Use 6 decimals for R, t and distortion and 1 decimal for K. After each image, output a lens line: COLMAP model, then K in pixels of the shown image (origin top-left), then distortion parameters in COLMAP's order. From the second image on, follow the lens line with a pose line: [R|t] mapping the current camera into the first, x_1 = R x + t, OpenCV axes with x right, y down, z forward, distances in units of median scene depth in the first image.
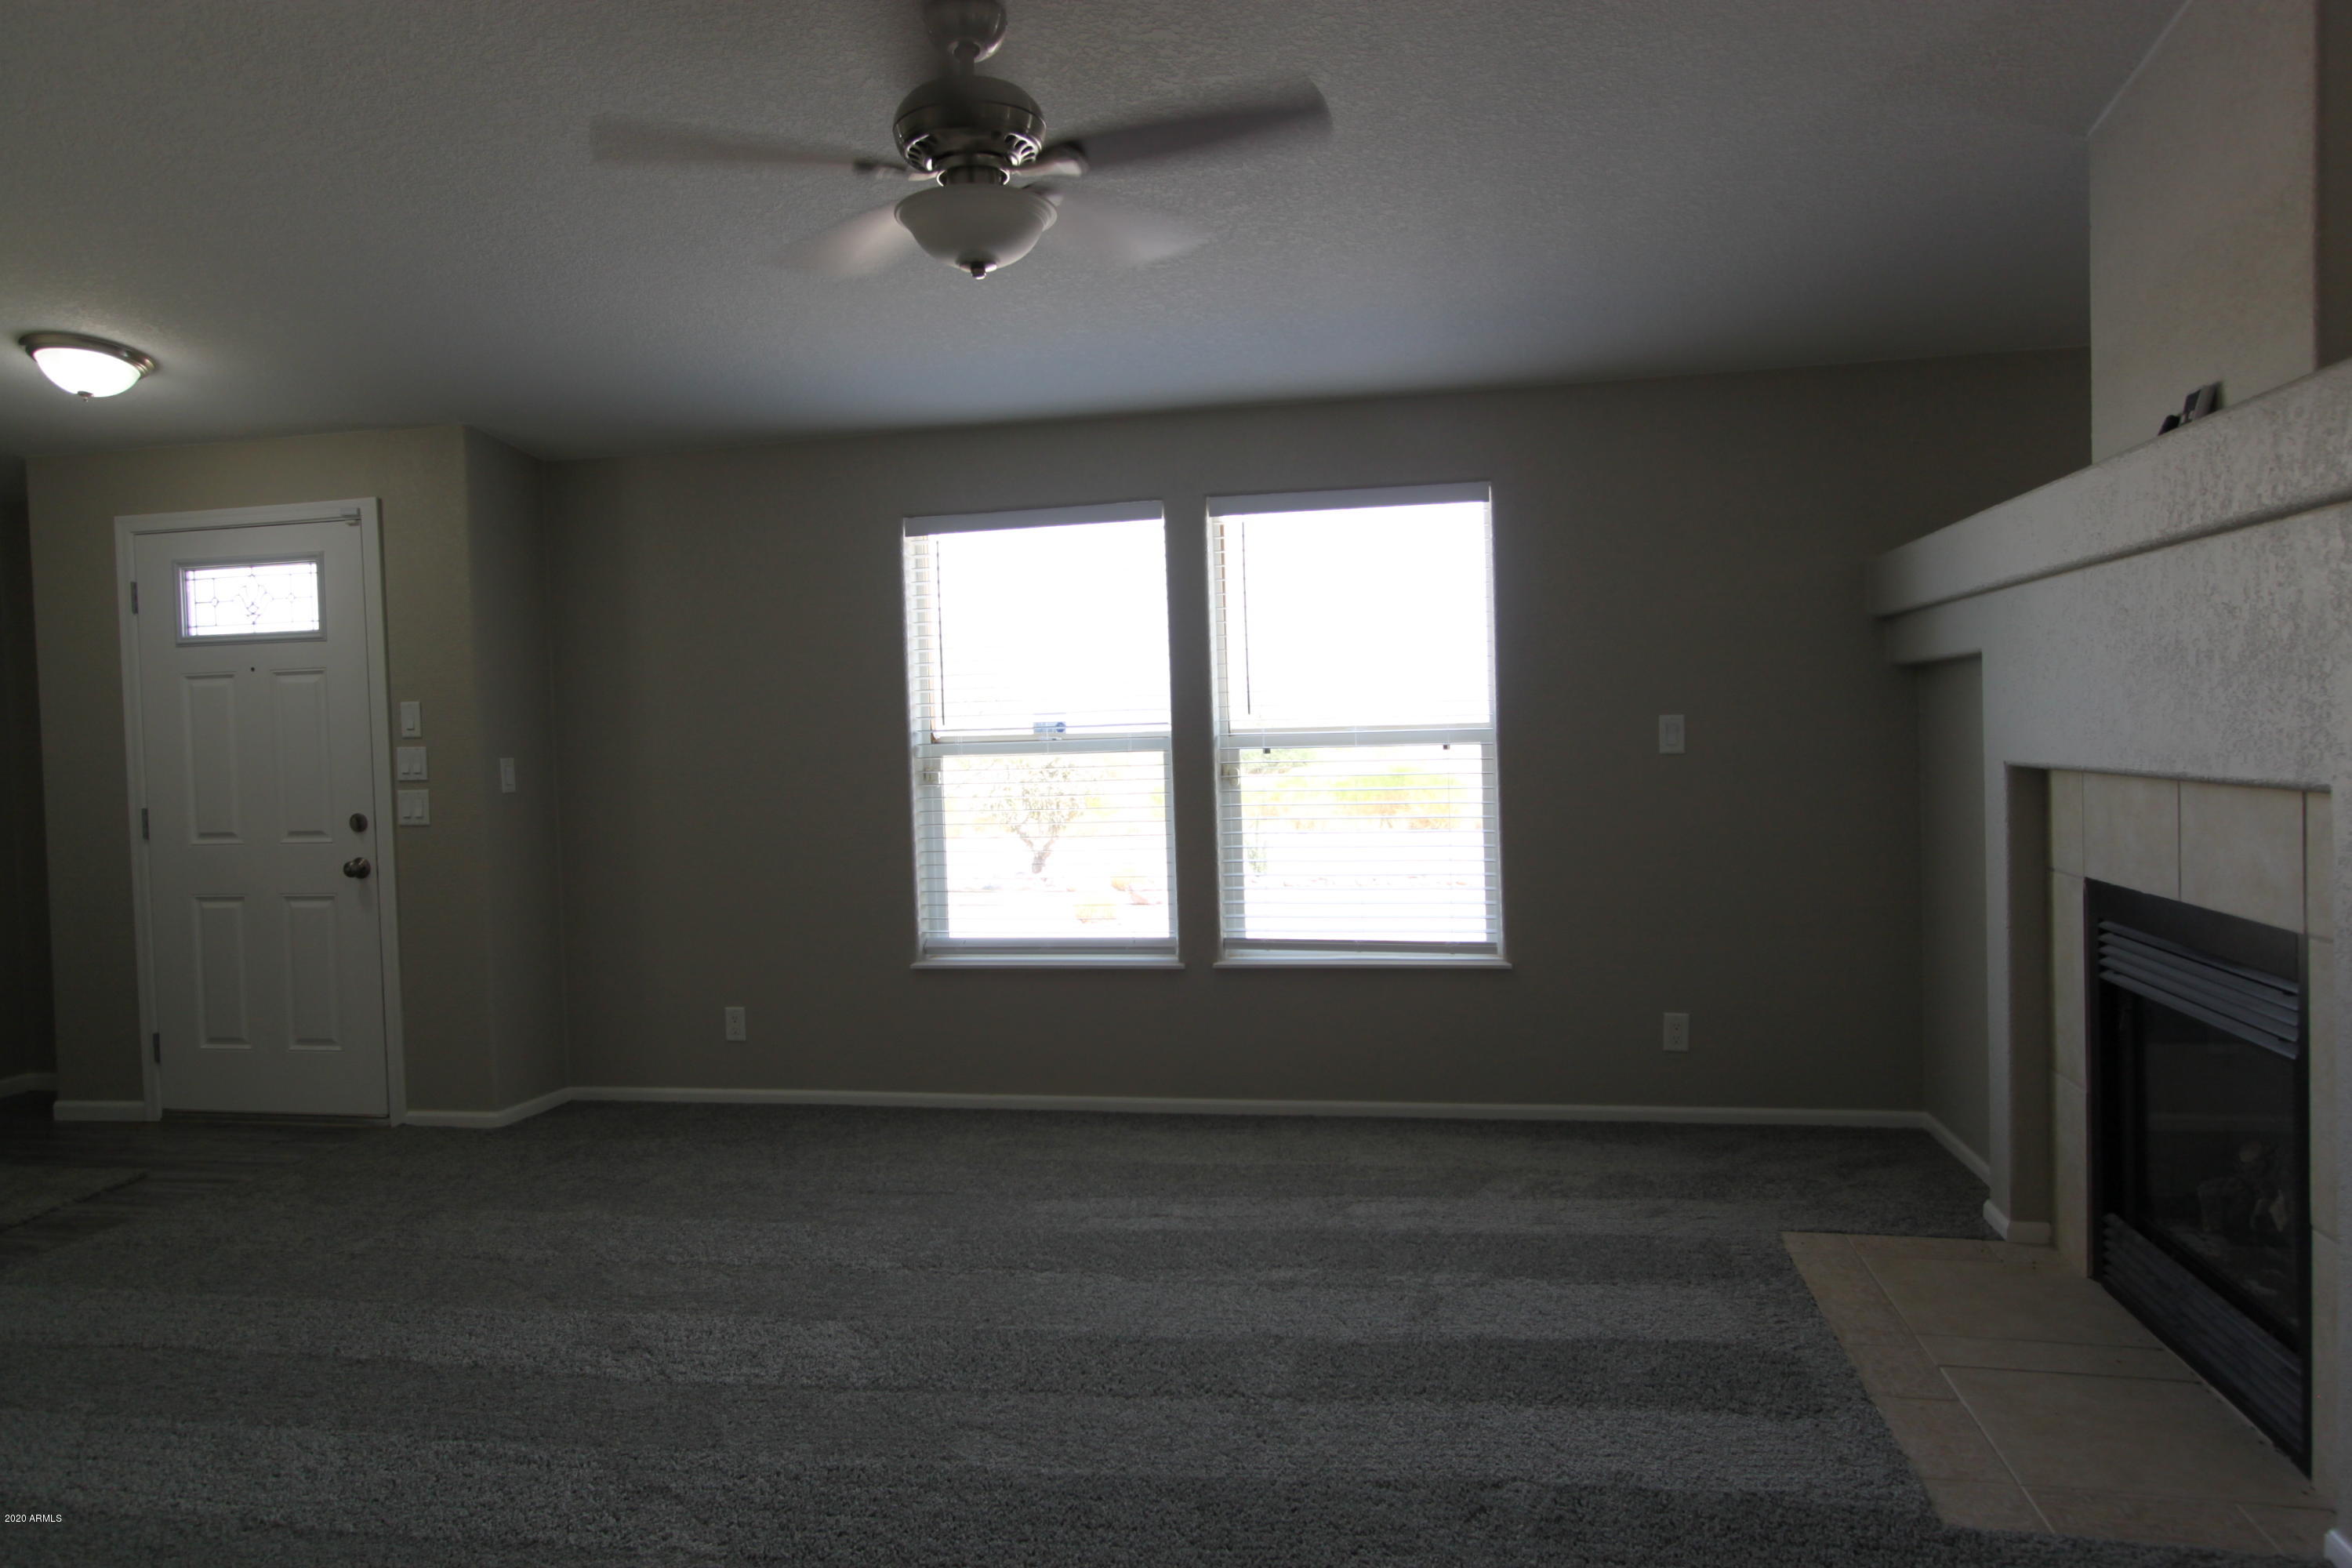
lens RADIAL K [[1548.5, 0, 1113.6], [0, 1548.5, 788.3], [0, 0, 1]] dist [0.000790, 0.002366]
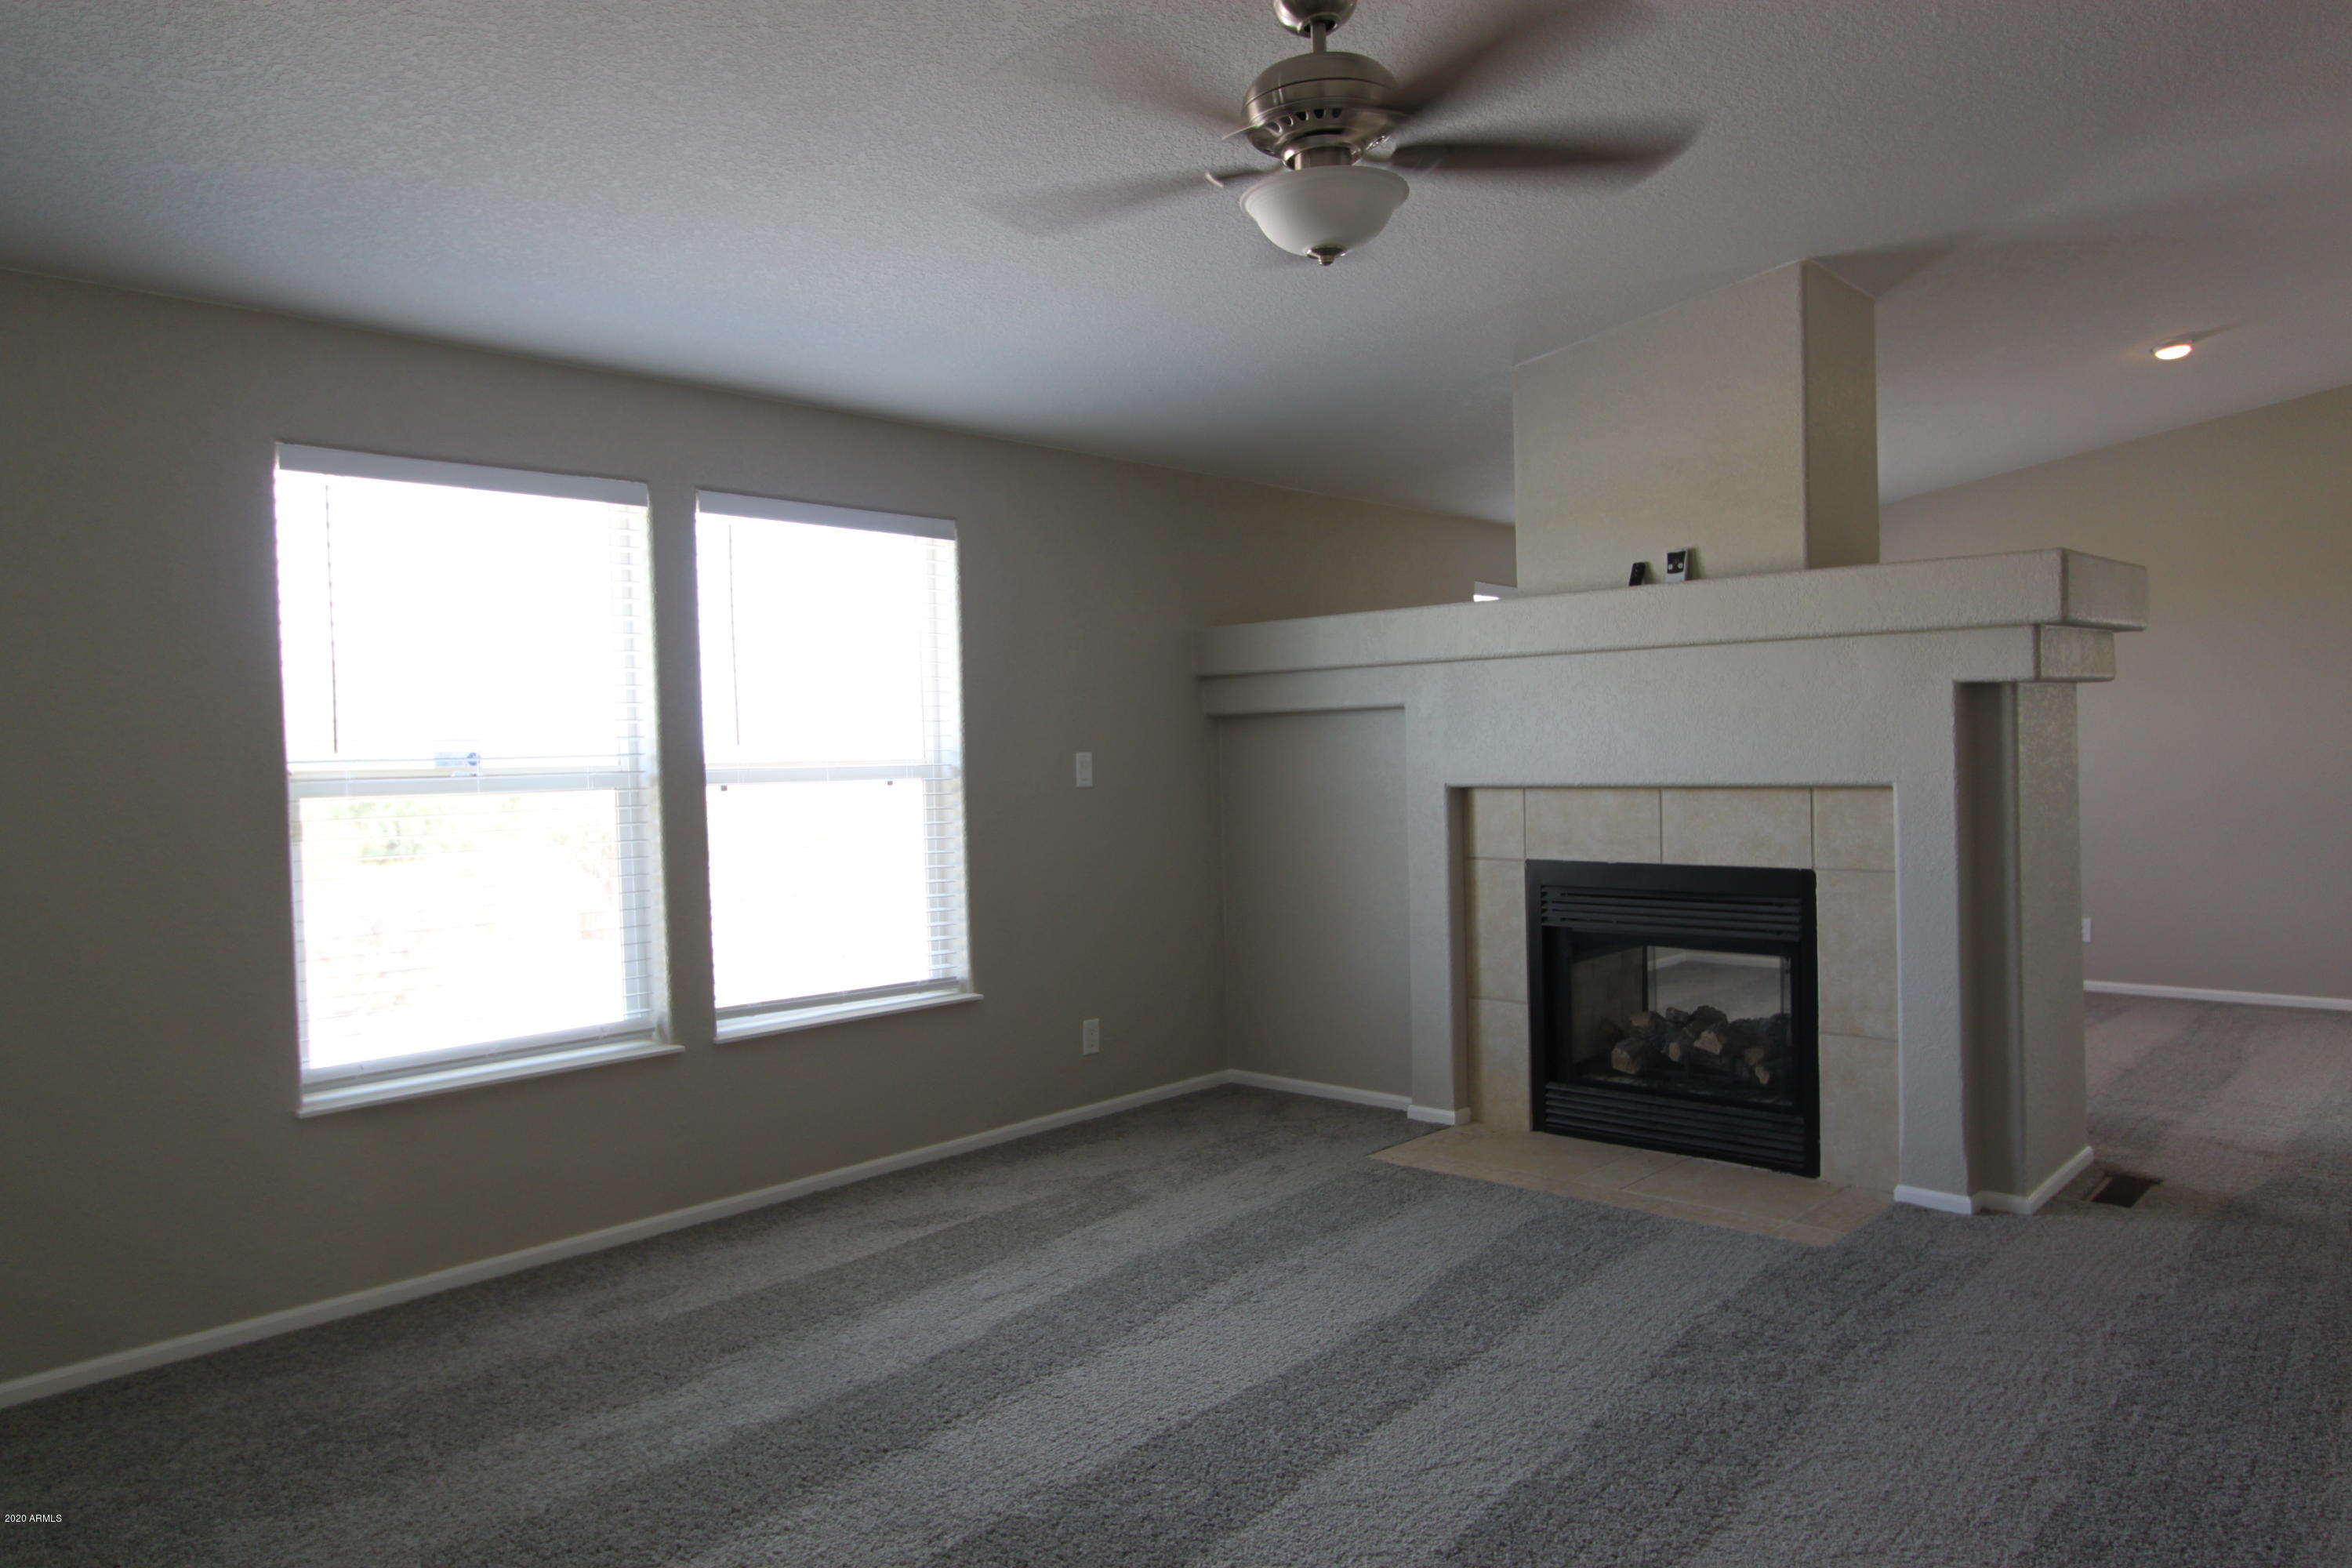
lens RADIAL K [[1587.6, 0, 1176.0], [0, 1587.6, 784.0], [0, 0, 1]] dist [0.003282, 0.000870]
pose [[0.493225, -0.000076, 0.869901, -0.608584], [0.040848, 0.998899, -0.023074, 0.004477], [-0.868942, 0.046914, 0.492685, 0.378425]]
